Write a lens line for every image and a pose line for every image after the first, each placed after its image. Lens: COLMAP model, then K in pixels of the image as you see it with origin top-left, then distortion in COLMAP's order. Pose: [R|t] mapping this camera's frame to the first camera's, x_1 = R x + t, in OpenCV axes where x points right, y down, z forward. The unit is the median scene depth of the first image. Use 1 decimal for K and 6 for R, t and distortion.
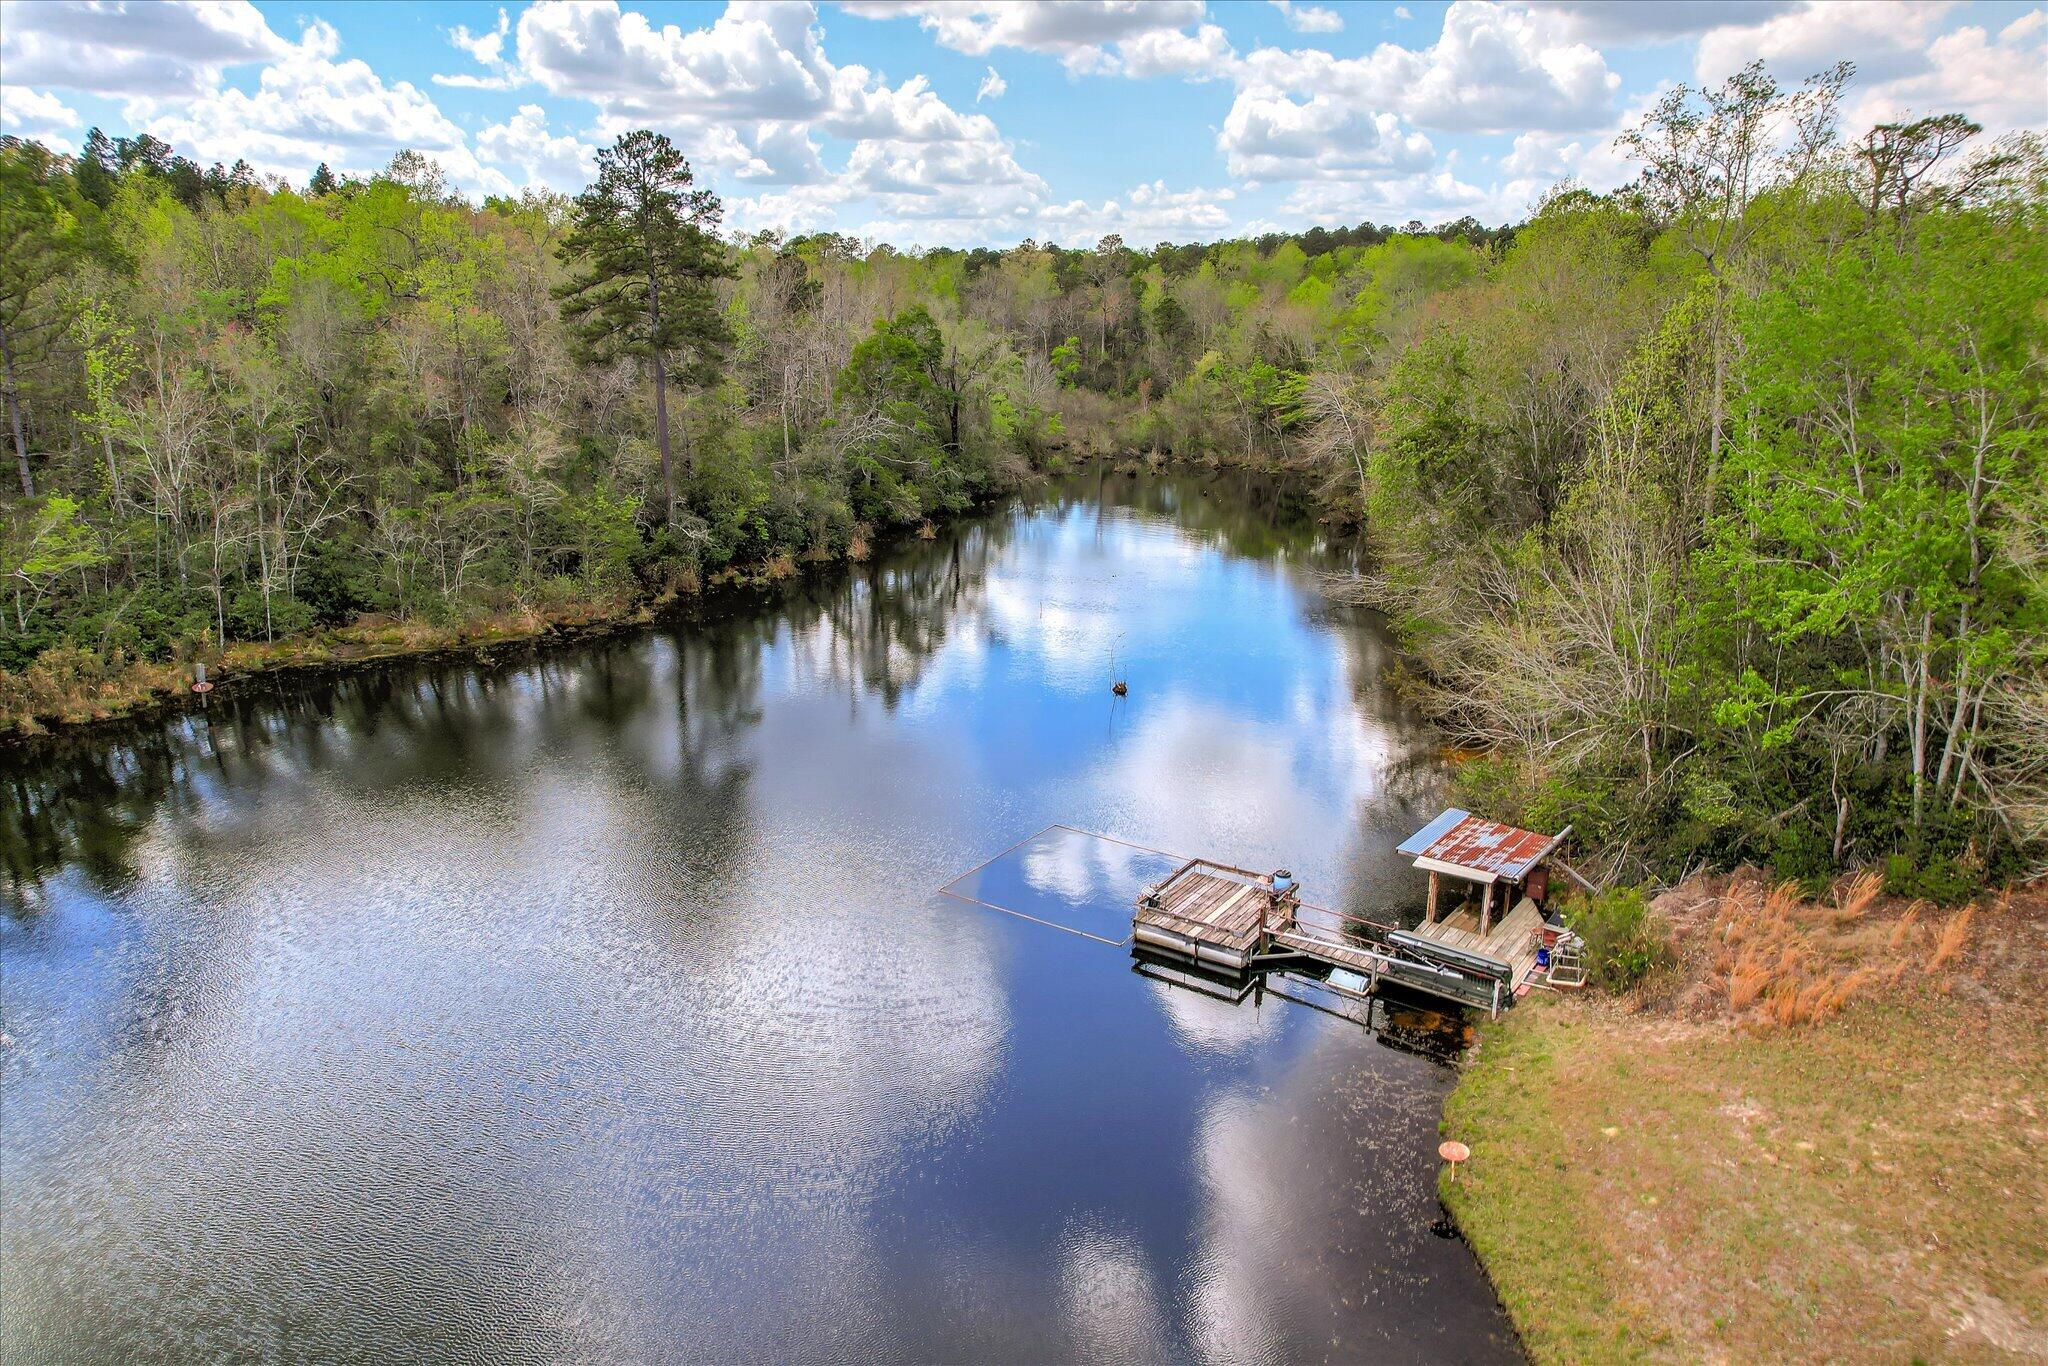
lens RADIAL K [[1317.6, 0, 1005.7], [0, 1317.6, 685.0], [0, 0, 1]] dist [-0.075594, 0.076121]
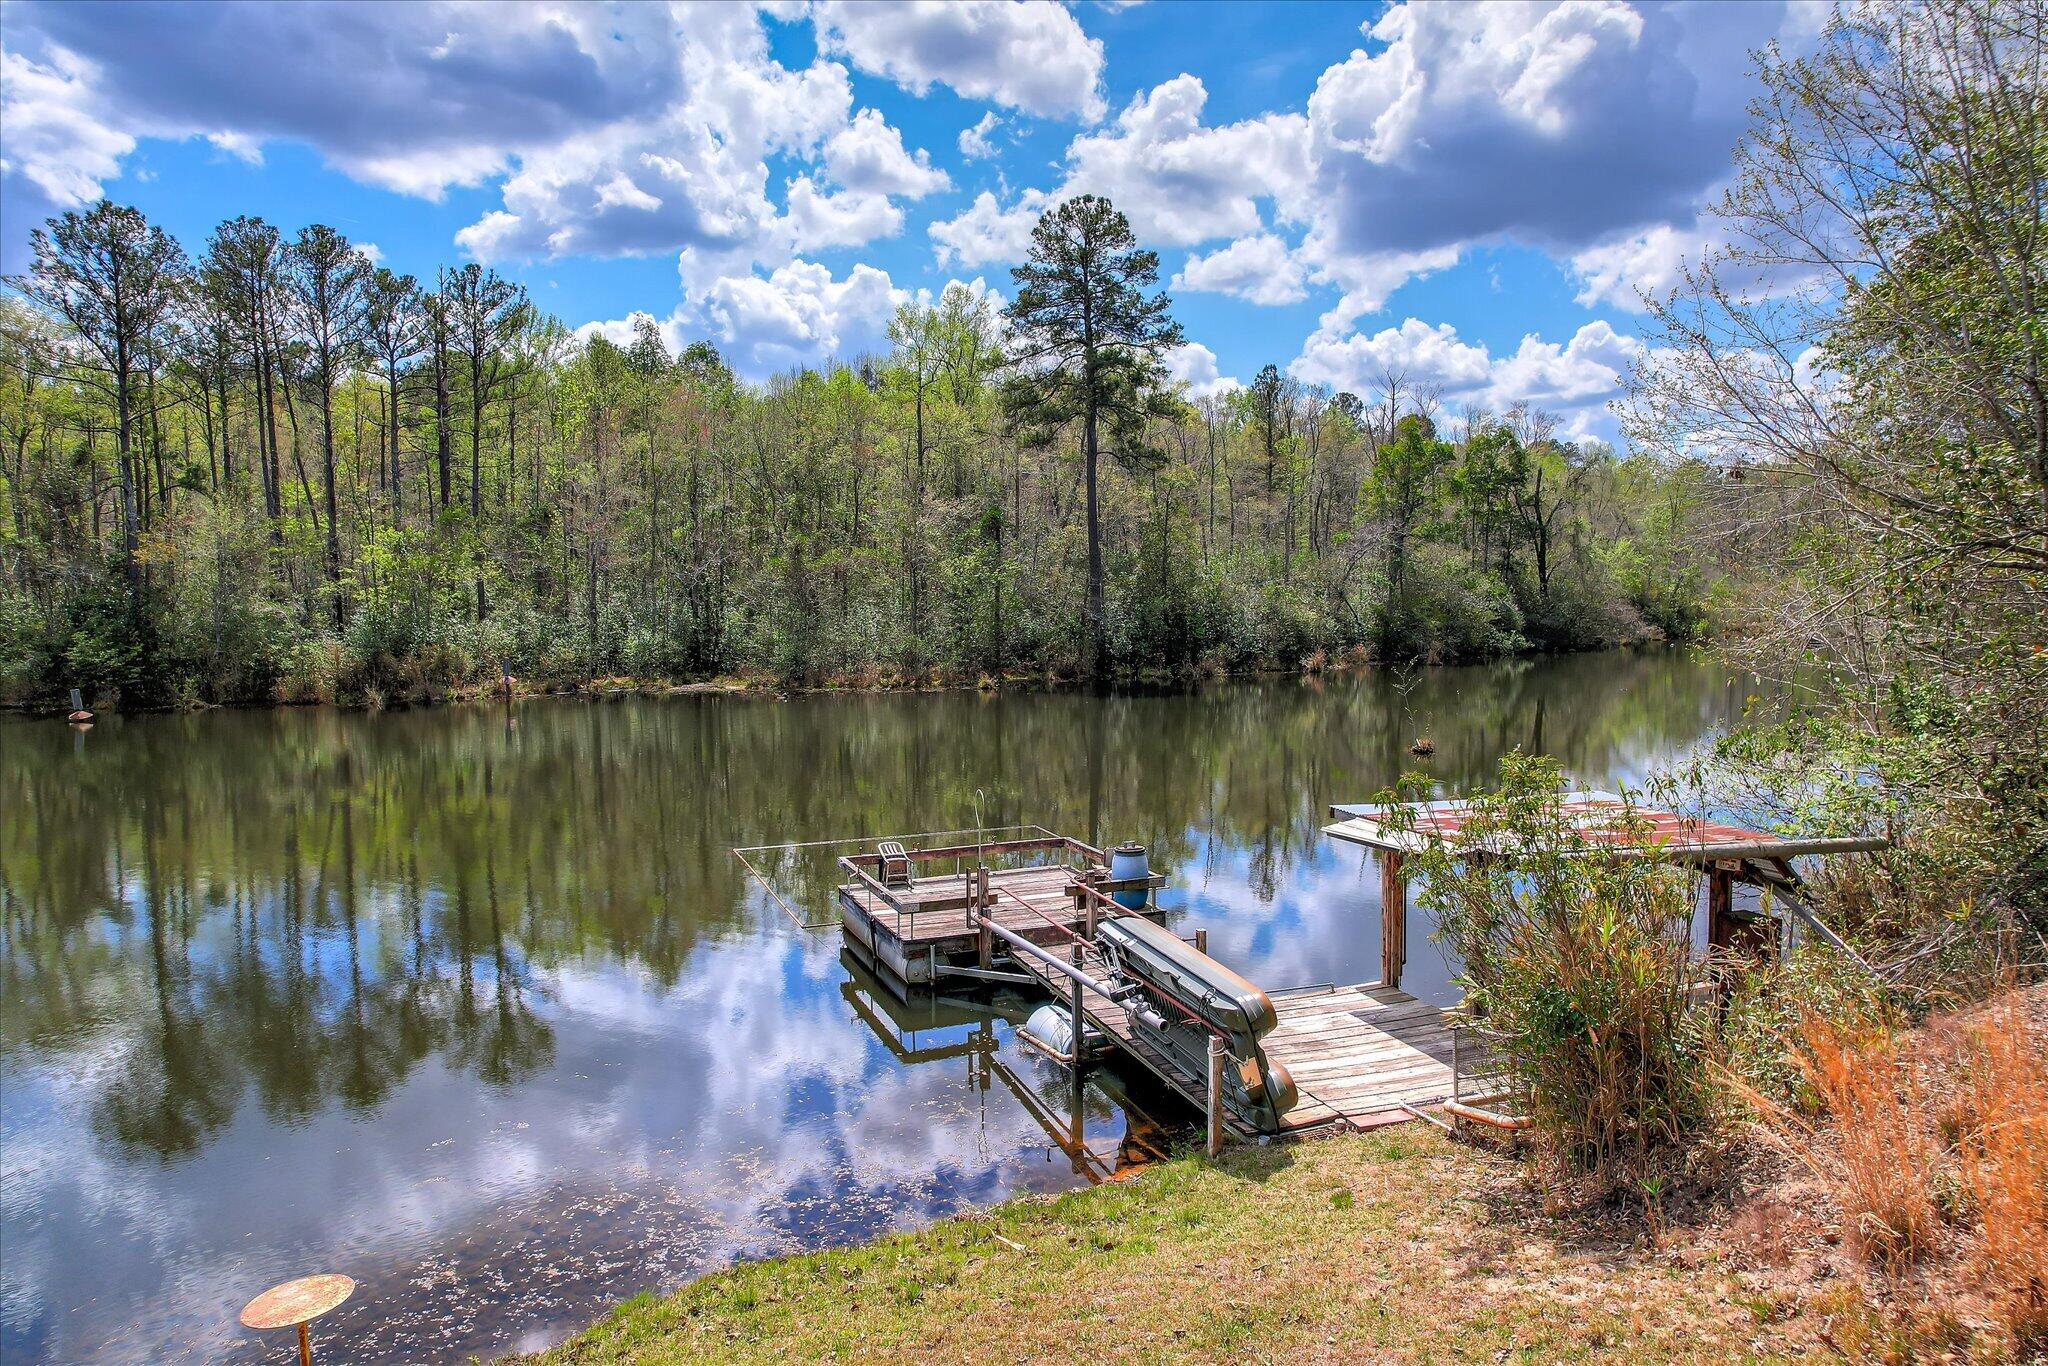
lens RADIAL K [[1317.6, 0, 1005.7], [0, 1317.6, 685.0], [0, 0, 1]] dist [-0.075594, 0.076121]
pose [[0.837982, 0.034911, -0.544581, 0.189833], [-0.139039, 0.978675, -0.151209, 0.070405], [0.527688, 0.202429, 0.824965, 0.235931]]
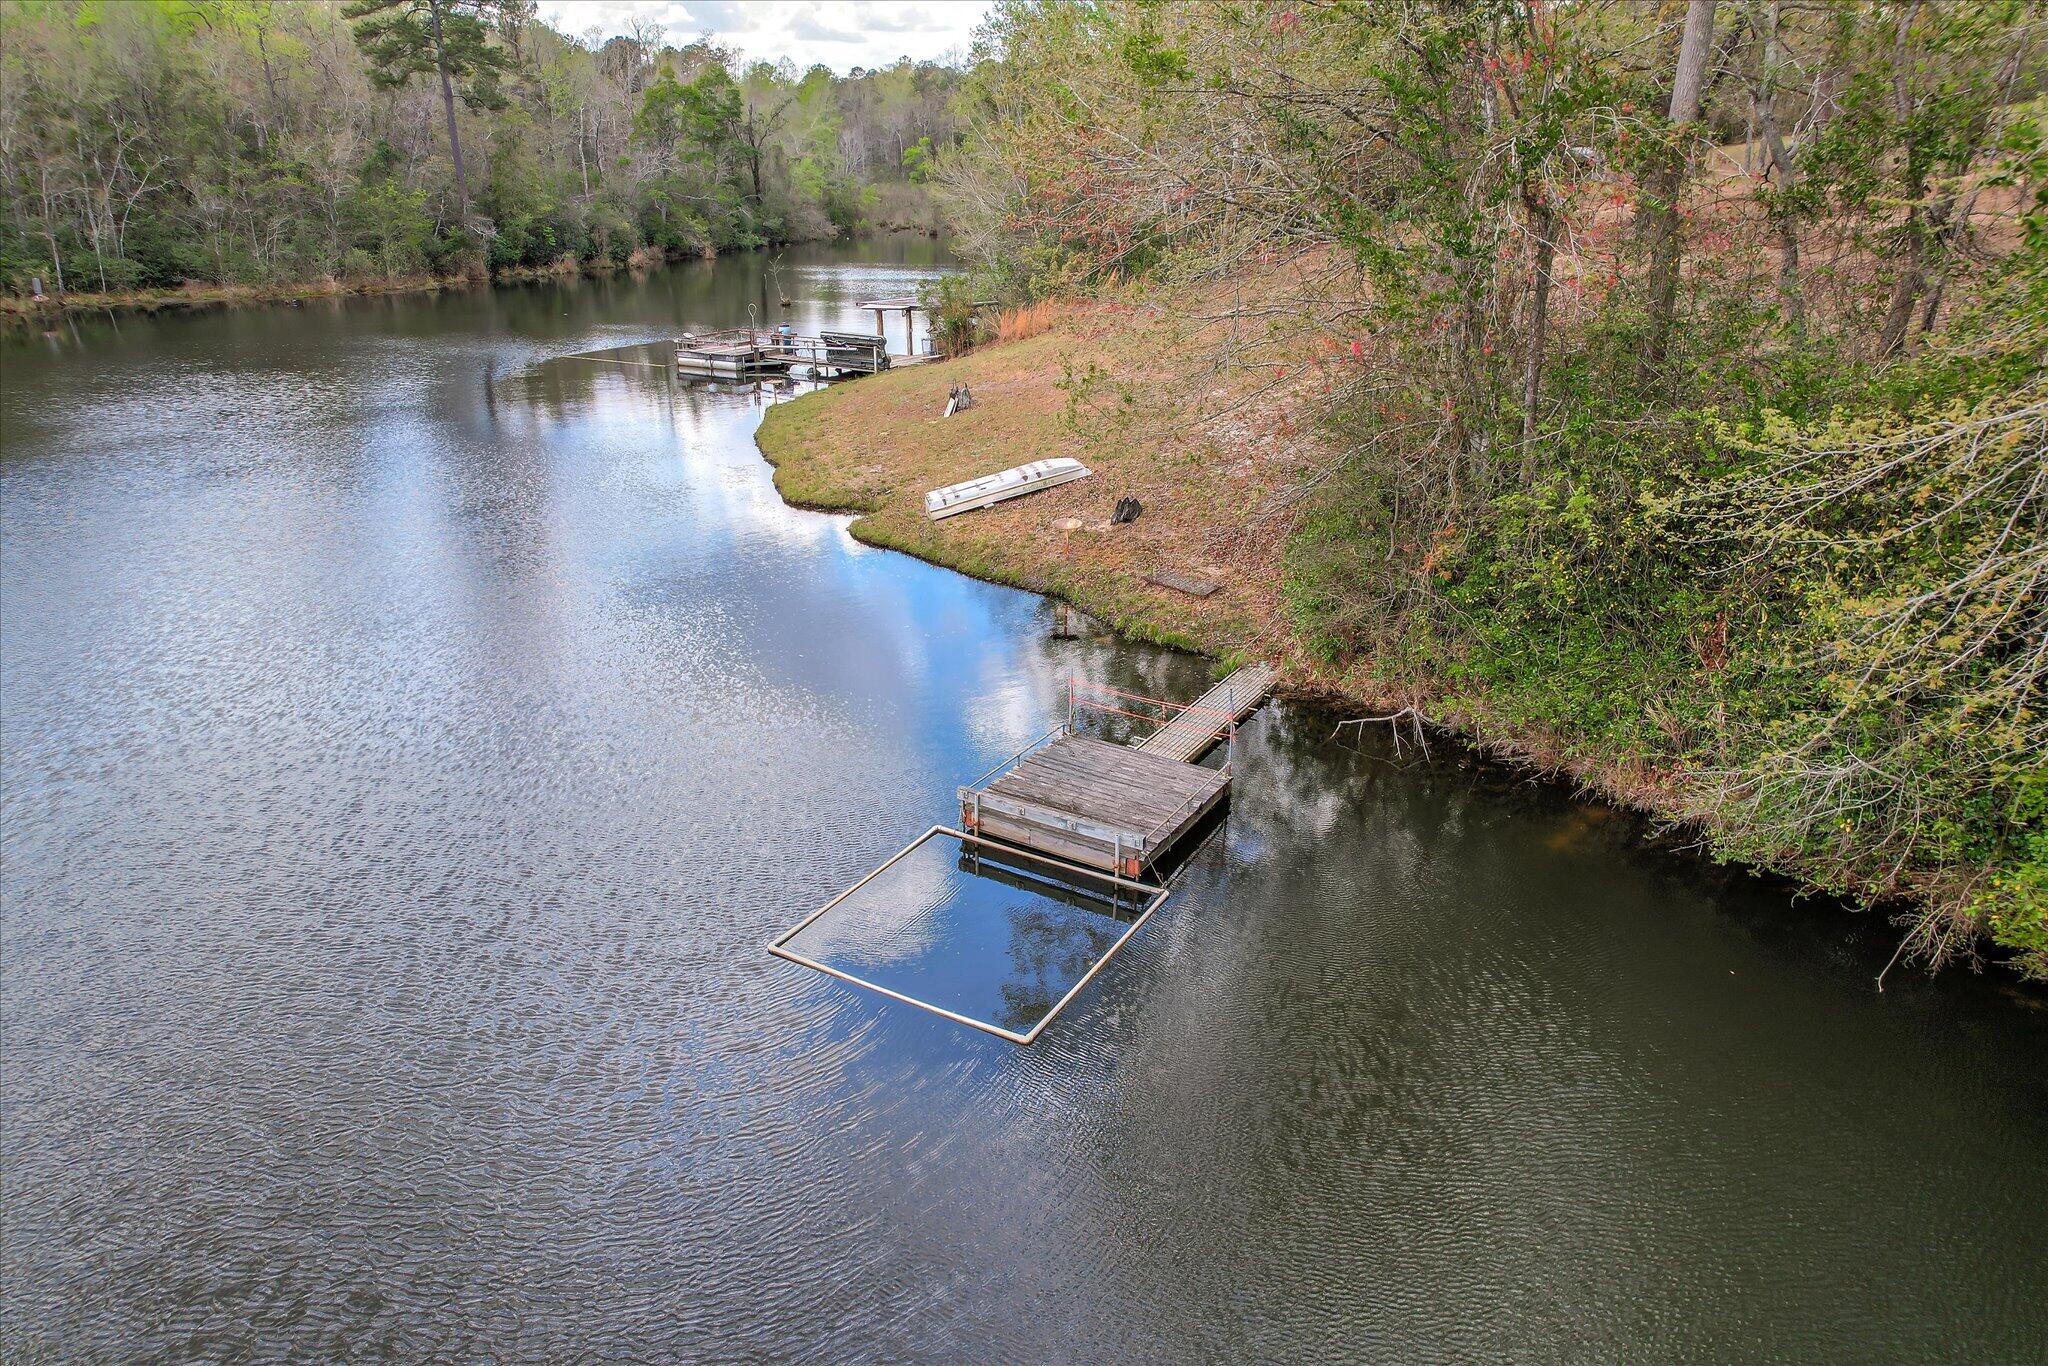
lens RADIAL K [[1317.6, 0, 1005.7], [0, 1317.6, 685.0], [0, 0, 1]] dist [-0.075594, 0.076121]
pose [[0.998695, -0.018637, 0.047541, 0.164414], [0.013546, 0.994354, 0.105242, 0.169166], [-0.049234, -0.104461, 0.993310, -0.221774]]
